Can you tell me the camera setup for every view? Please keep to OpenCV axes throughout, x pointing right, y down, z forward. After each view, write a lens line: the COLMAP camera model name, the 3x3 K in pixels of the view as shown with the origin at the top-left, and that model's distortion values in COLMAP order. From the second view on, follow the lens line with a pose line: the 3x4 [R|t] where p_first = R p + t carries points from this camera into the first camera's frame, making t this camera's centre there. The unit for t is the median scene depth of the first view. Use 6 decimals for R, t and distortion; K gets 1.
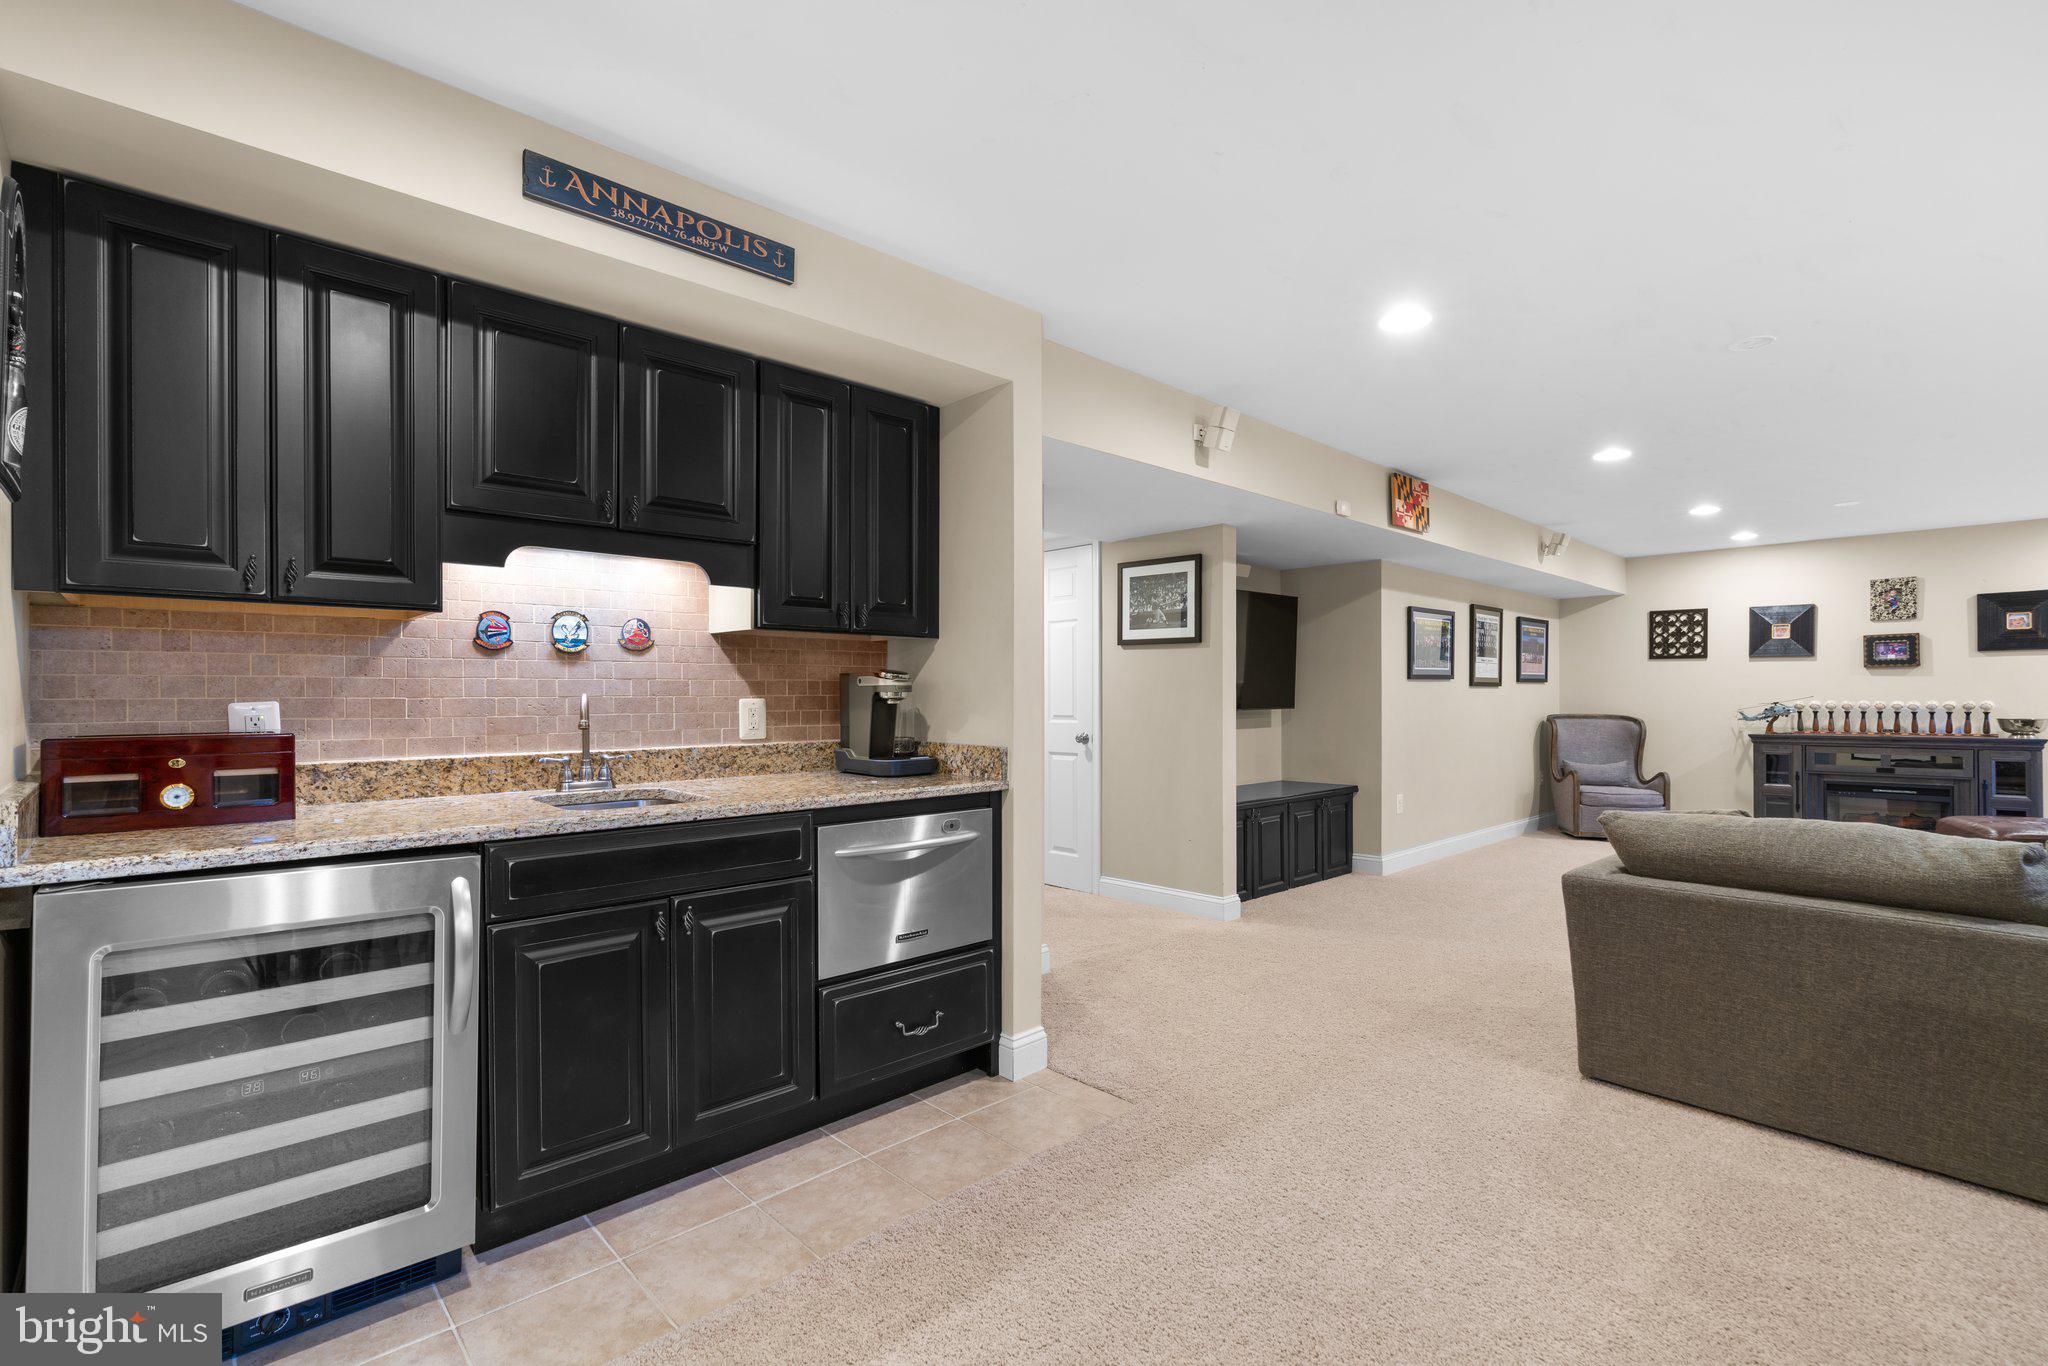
lens RADIAL K [[926.6, 0, 1012.0], [0, 926.6, 689.0], [0, 0, 1]] dist [-0.011495, 0.003107]
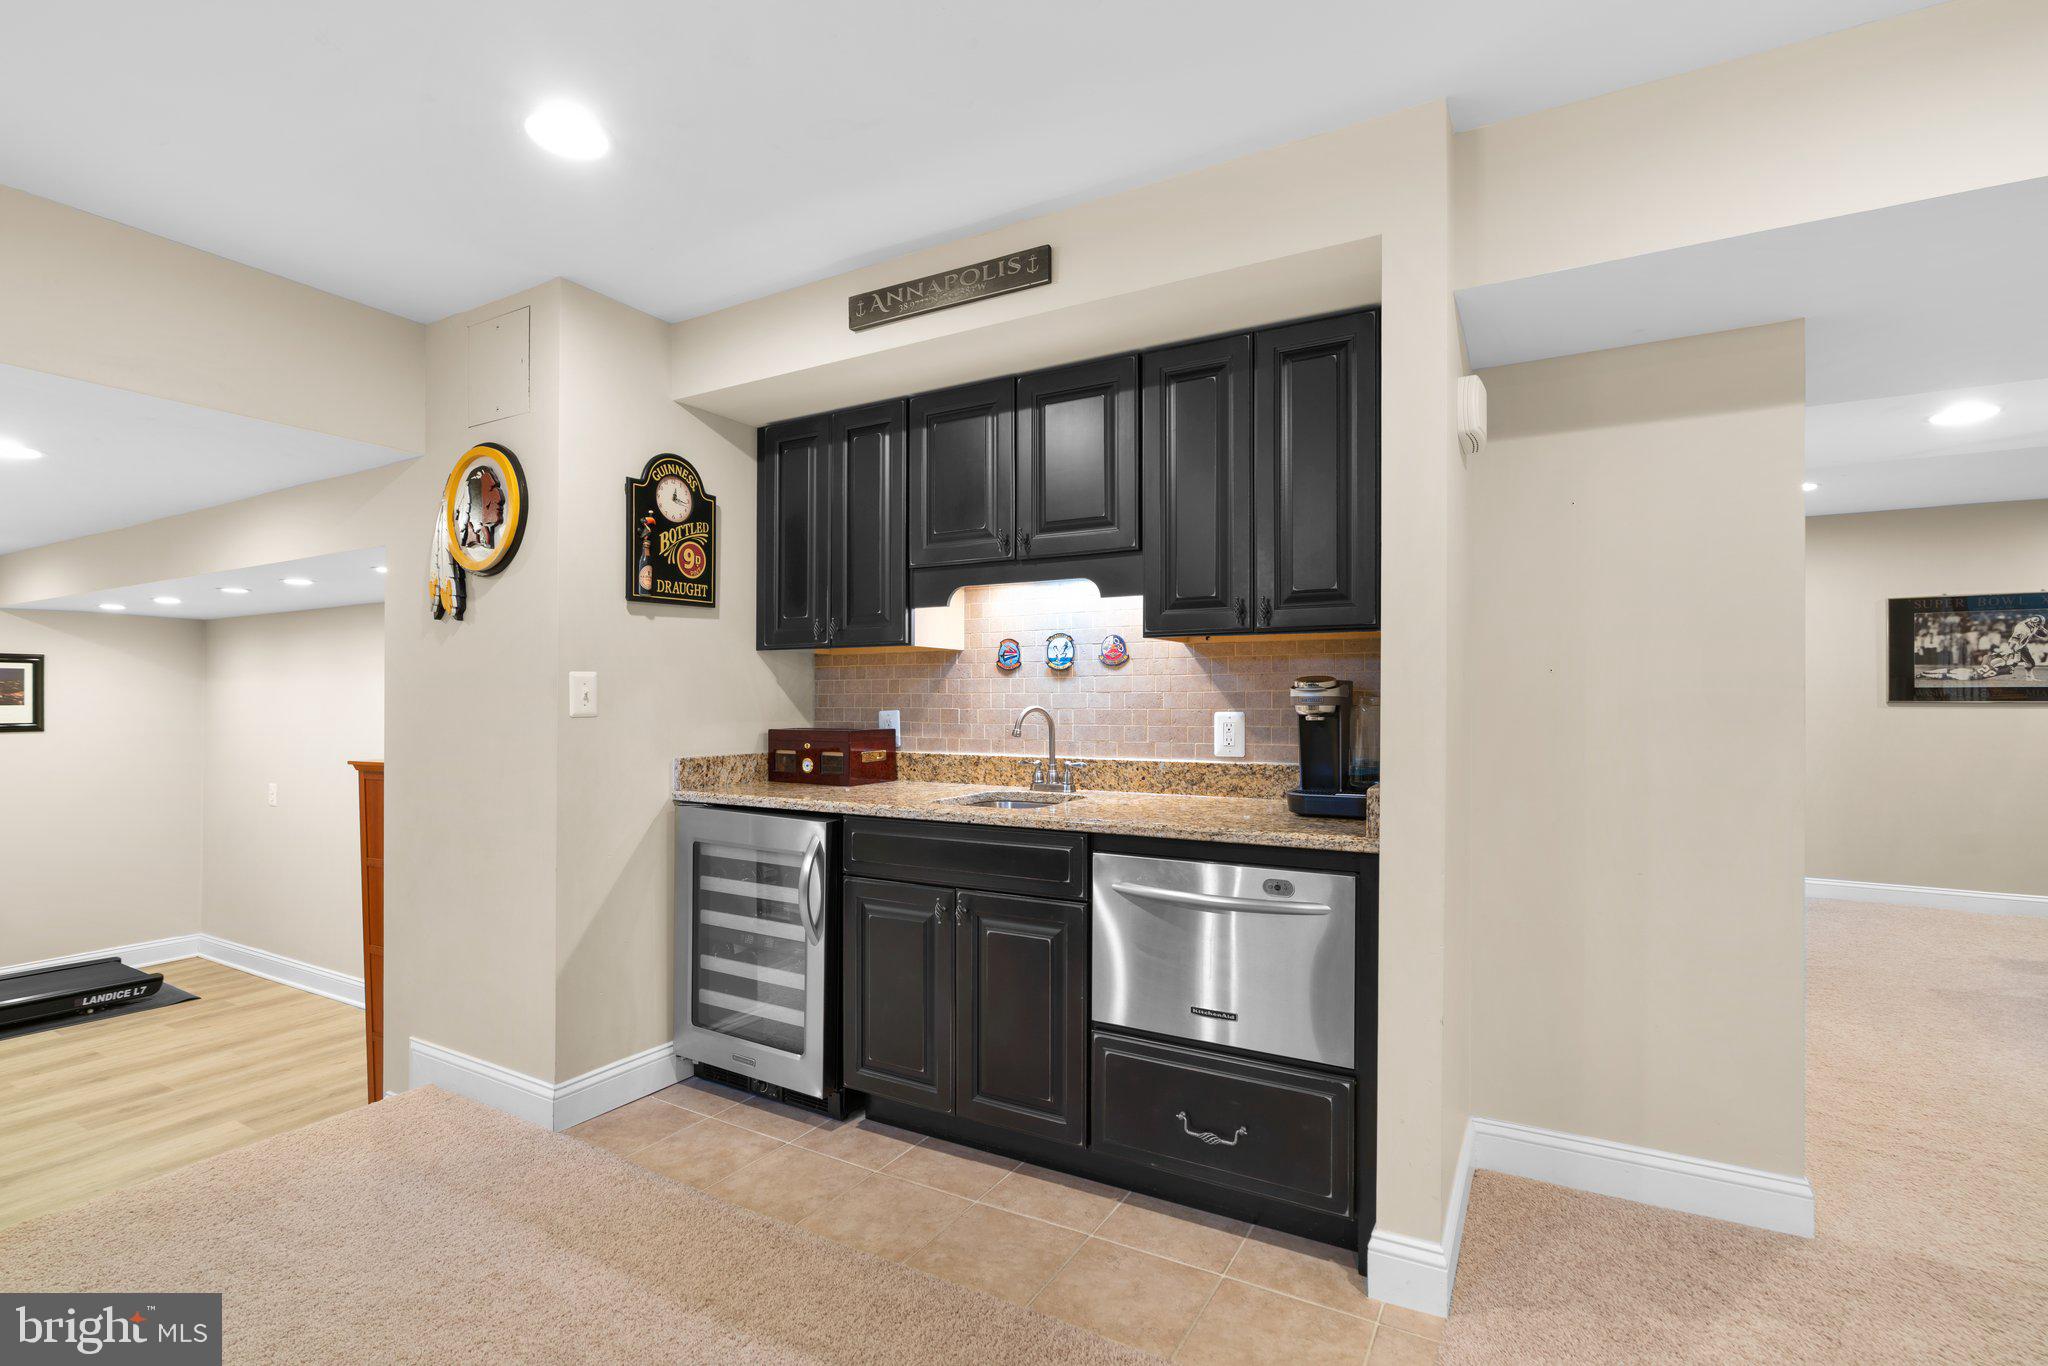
lens RADIAL K [[926.6, 0, 1013.0], [0, 926.6, 695.0], [0, 0, 1]] dist [-0.011495, 0.003107]
pose [[0.300582, -0.005560, -0.953740, 0.619882], [0.002960, 0.999984, -0.004897, -0.002861], [0.953751, -0.001352, 0.300594, 0.627259]]
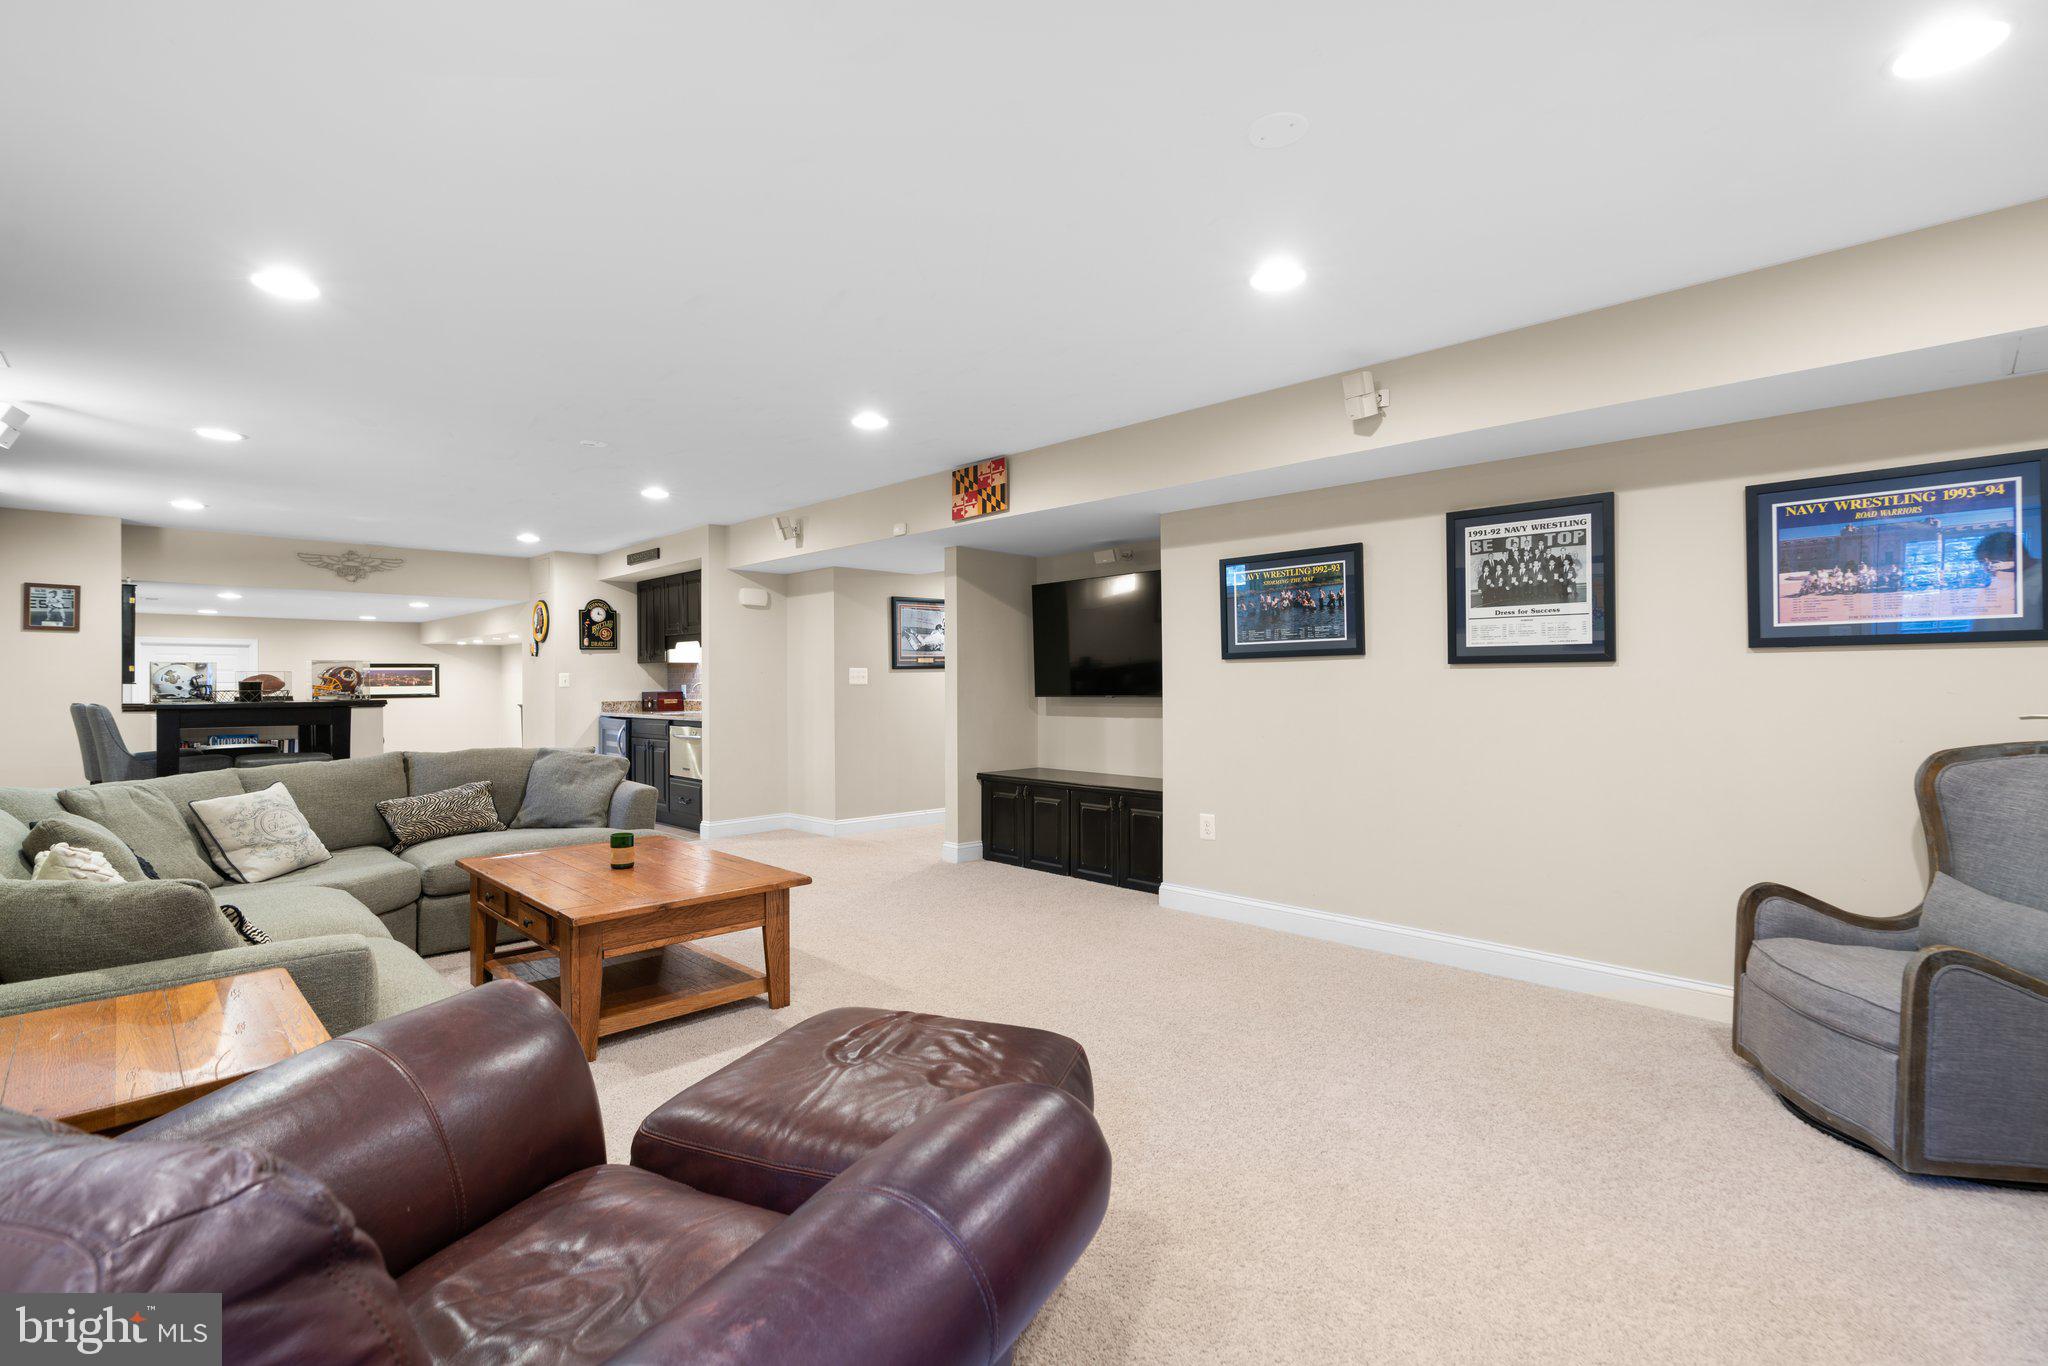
lens RADIAL K [[926.6, 0, 1032.6], [0, 926.6, 678.5], [0, 0, 1]] dist [-0.011495, 0.003107]
pose [[0.040211, -0.002646, -0.999188, 2.911242], [0.011071, 0.999936, -0.002202, 0.010047], [0.999130, -0.010973, 0.040237, 2.057687]]
